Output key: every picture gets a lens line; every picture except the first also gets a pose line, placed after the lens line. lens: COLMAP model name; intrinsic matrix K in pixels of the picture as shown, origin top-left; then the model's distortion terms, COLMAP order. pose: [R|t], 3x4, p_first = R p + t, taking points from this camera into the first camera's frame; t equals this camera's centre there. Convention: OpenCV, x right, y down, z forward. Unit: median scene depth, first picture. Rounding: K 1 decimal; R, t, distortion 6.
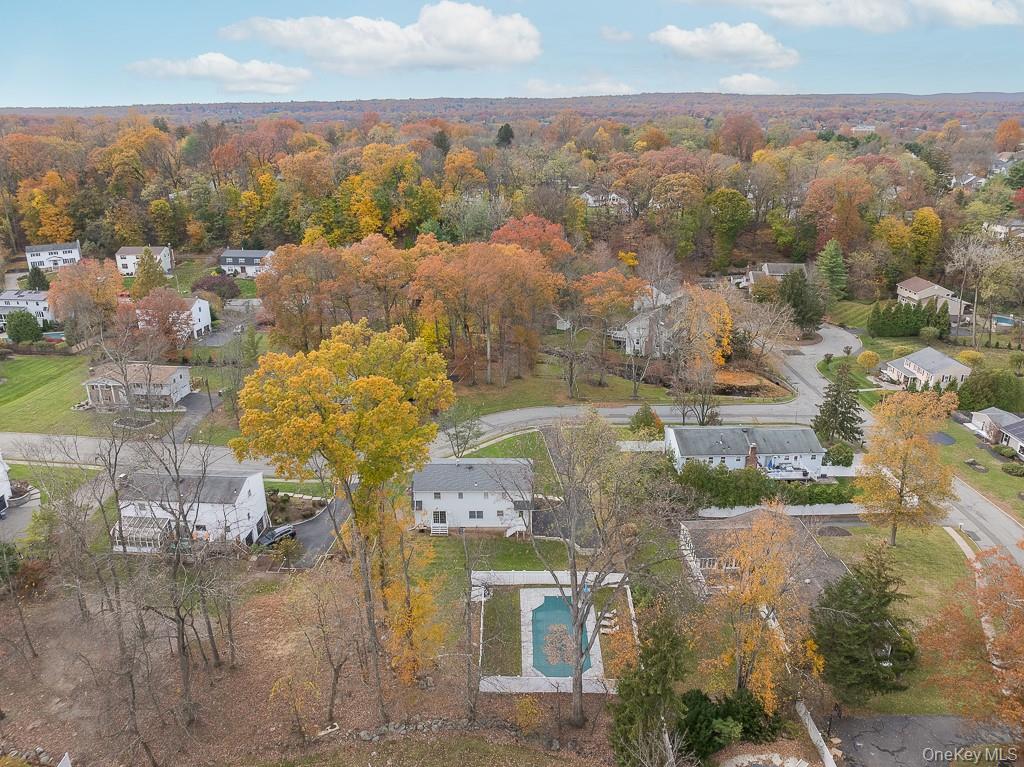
lens RADIAL K [[720.2, 0, 515.1], [0, 720.2, 383.1], [0, 0, 1]] dist [-0.032728, -0.000455]
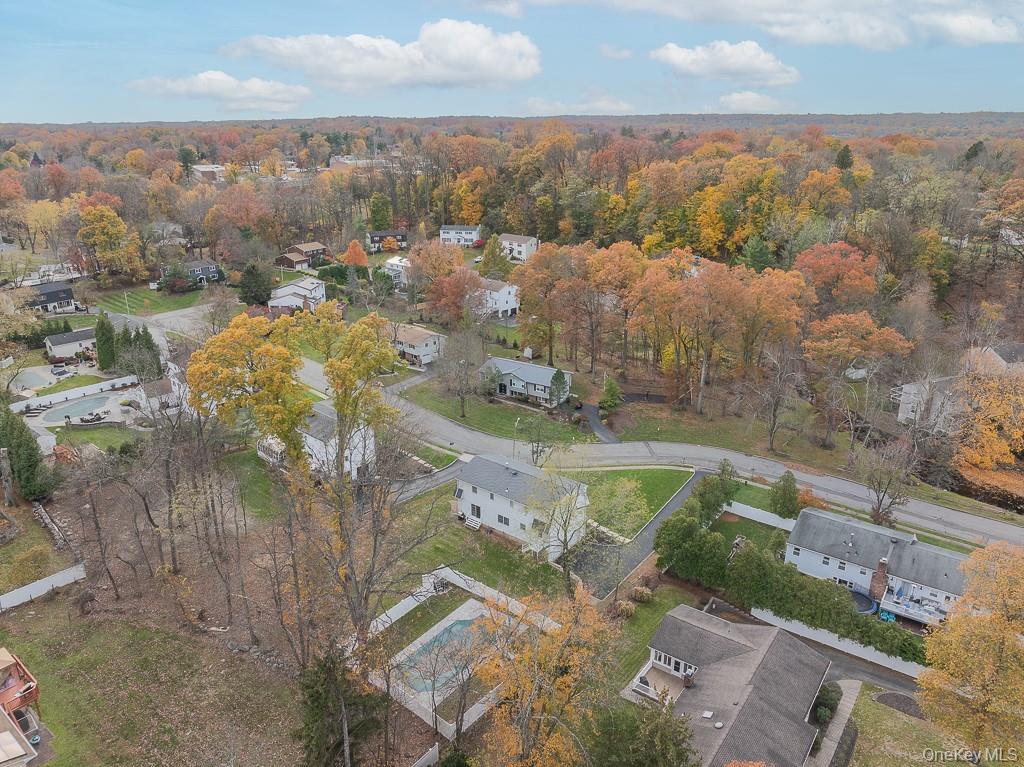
lens RADIAL K [[708.3, 0, 512.0], [0, 708.3, 383.5], [0, 0, 1]] dist [-0.006549, -0.002960]
pose [[0.799828, 0.214059, -0.560762, 0.246354], [-0.218437, 0.973990, 0.060239, -0.034632], [0.559071, 0.074311, 0.825783, 0.088709]]
